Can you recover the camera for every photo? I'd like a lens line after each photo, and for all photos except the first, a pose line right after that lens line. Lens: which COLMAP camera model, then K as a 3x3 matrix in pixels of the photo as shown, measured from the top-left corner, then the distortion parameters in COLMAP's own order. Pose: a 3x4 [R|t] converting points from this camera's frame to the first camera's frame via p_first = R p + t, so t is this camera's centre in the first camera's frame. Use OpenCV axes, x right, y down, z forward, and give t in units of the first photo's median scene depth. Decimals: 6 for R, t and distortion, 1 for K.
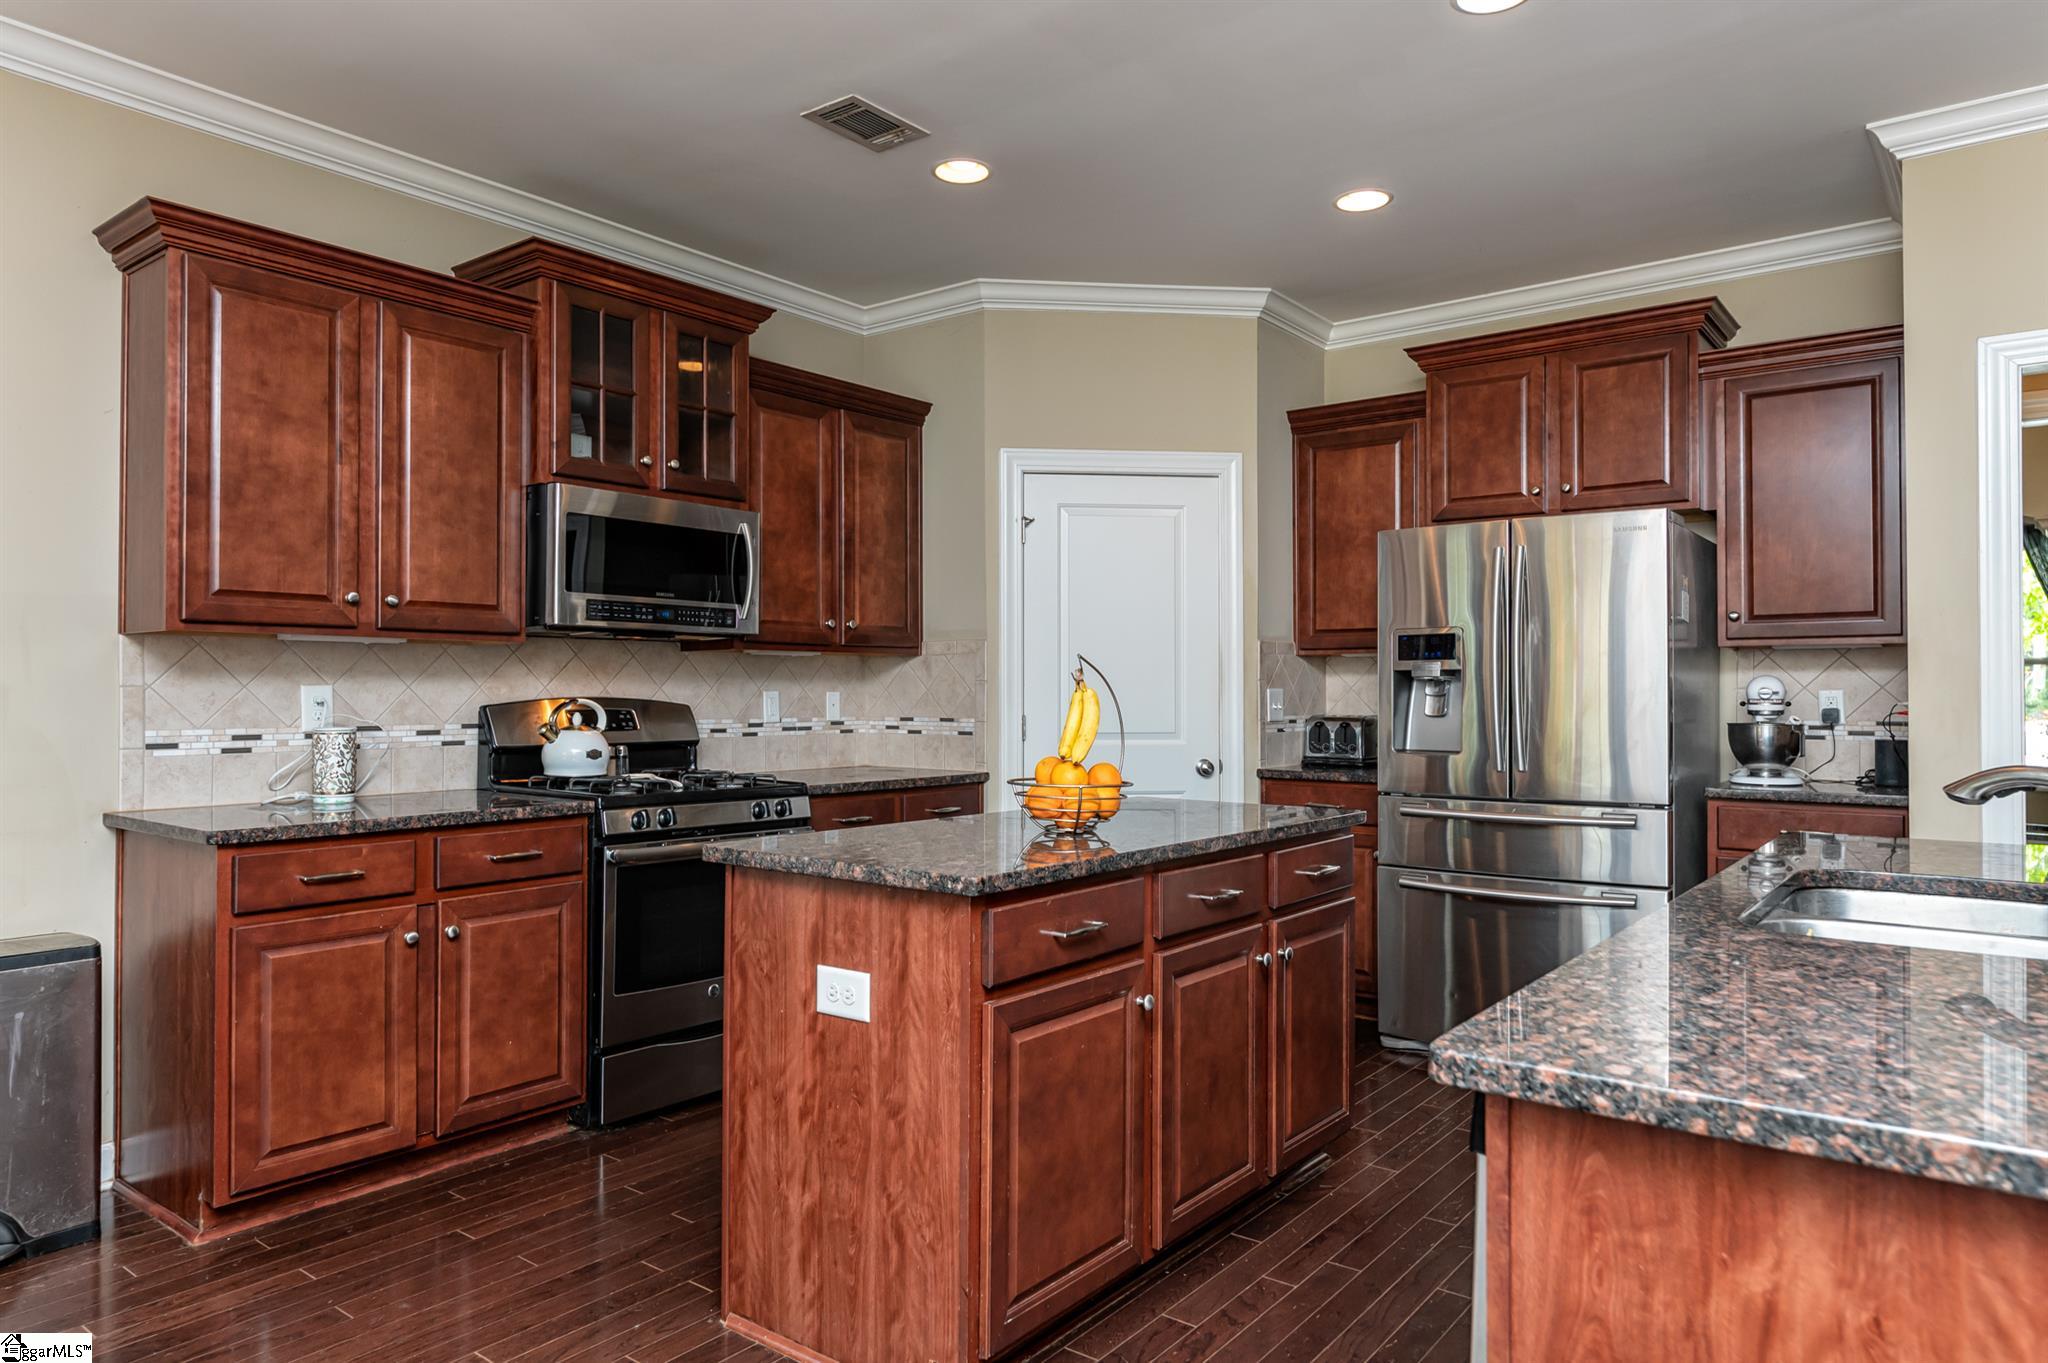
lens RADIAL K [[1313.7, 0, 1059.3], [0, 1313.7, 680.8], [0, 0, 1]] dist [0.004754, -0.001595]
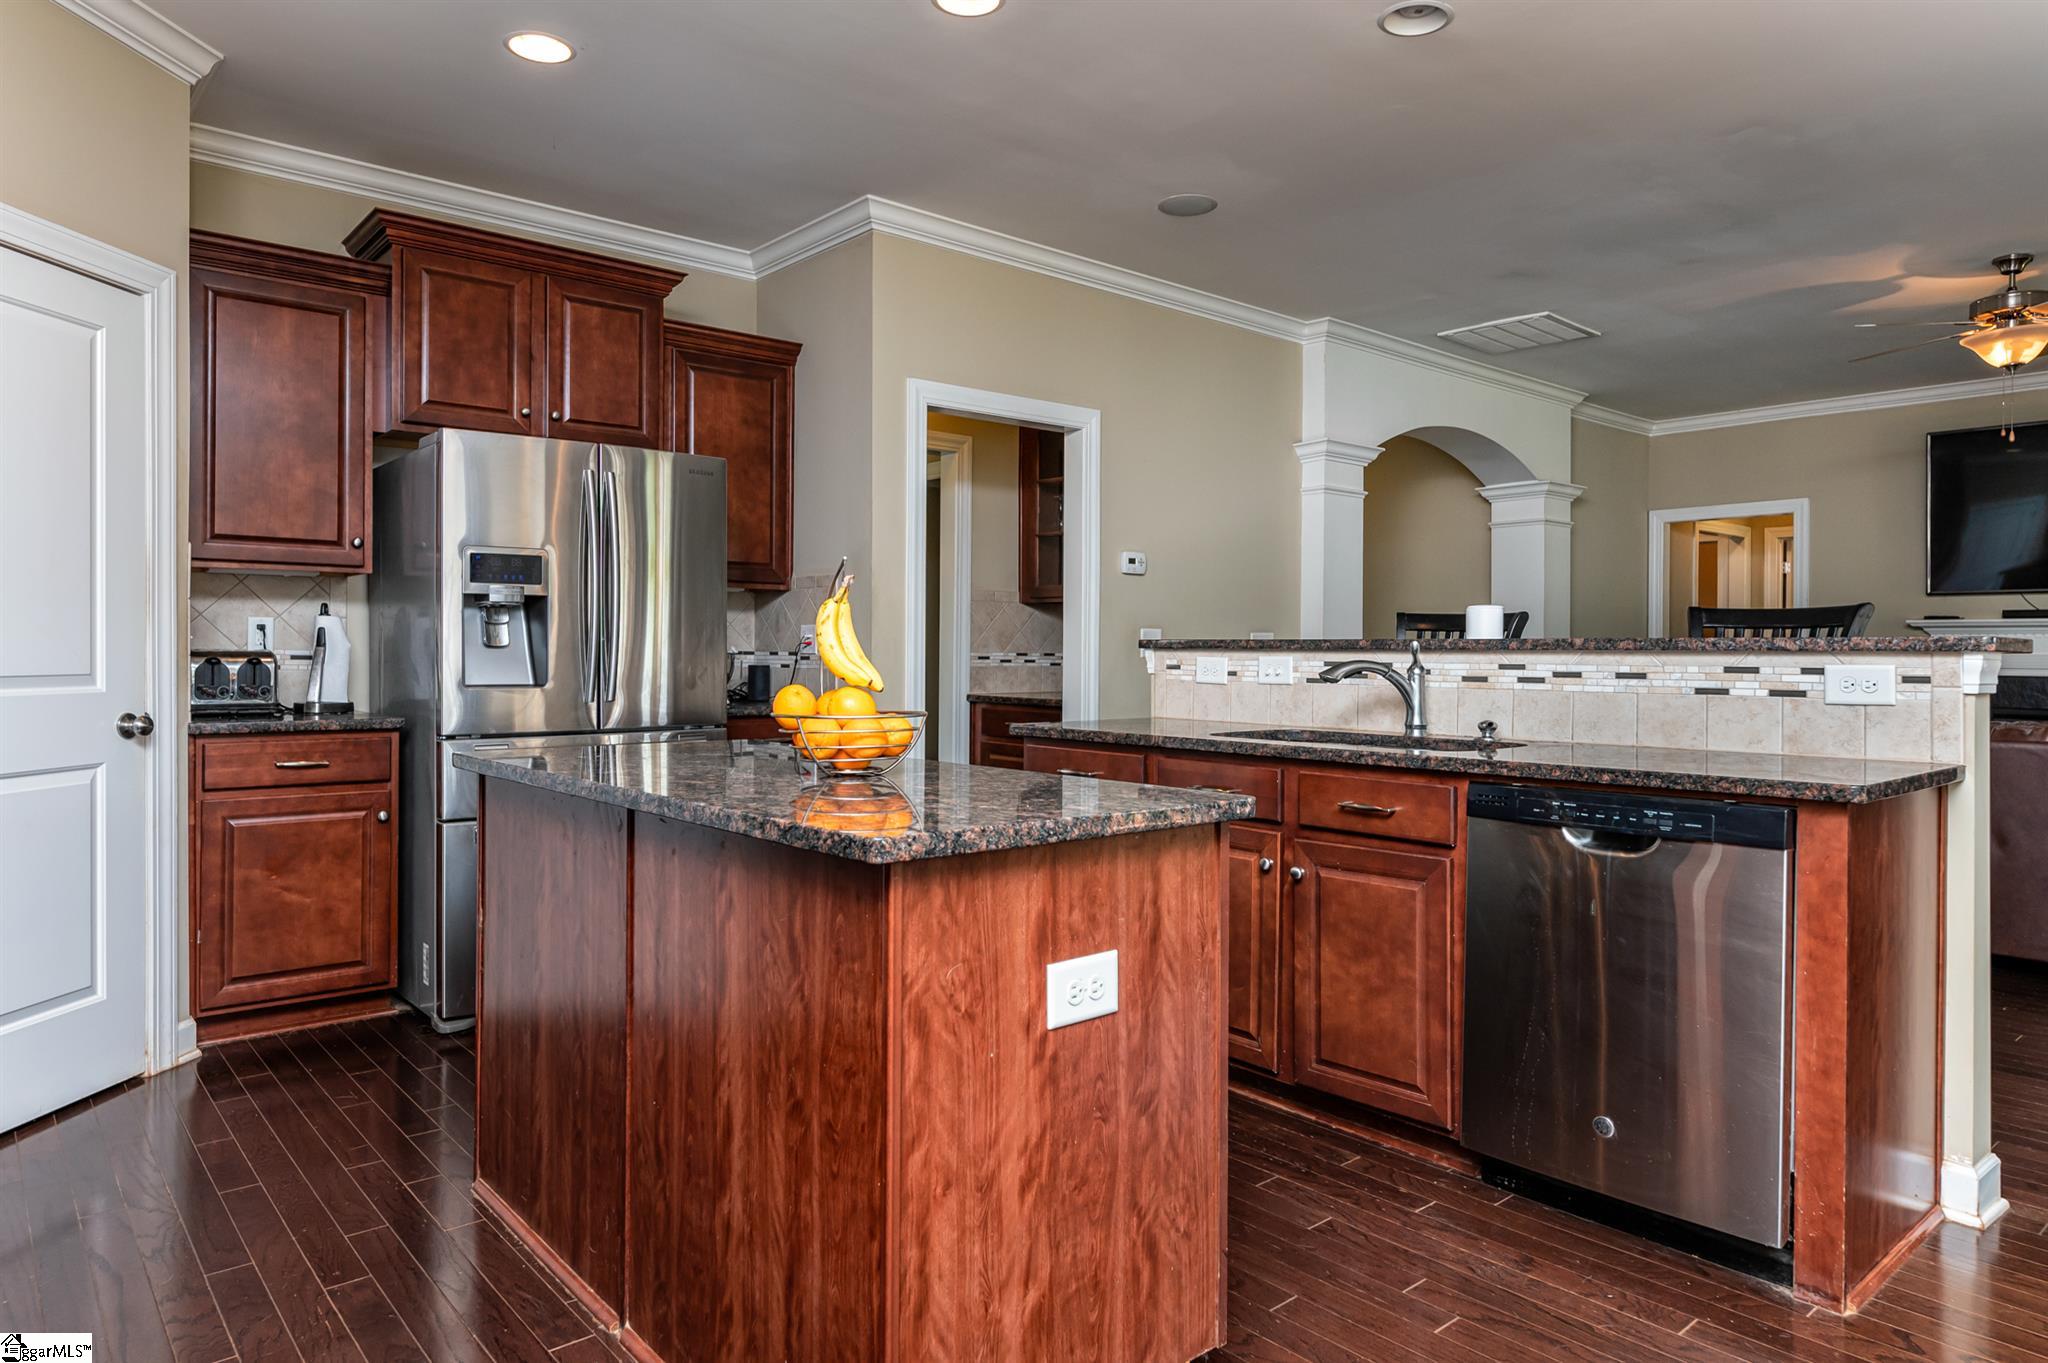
lens RADIAL K [[1236.6, 0, 1016.2], [0, 1236.6, 660.6], [0, 0, 1]] dist [0.006767, 0.000143]
pose [[0.215233, -0.009941, 0.976512, -0.855868], [-0.012376, 0.999840, 0.012906, 0.039284], [-0.976484, -0.014863, 0.215075, 0.875698]]
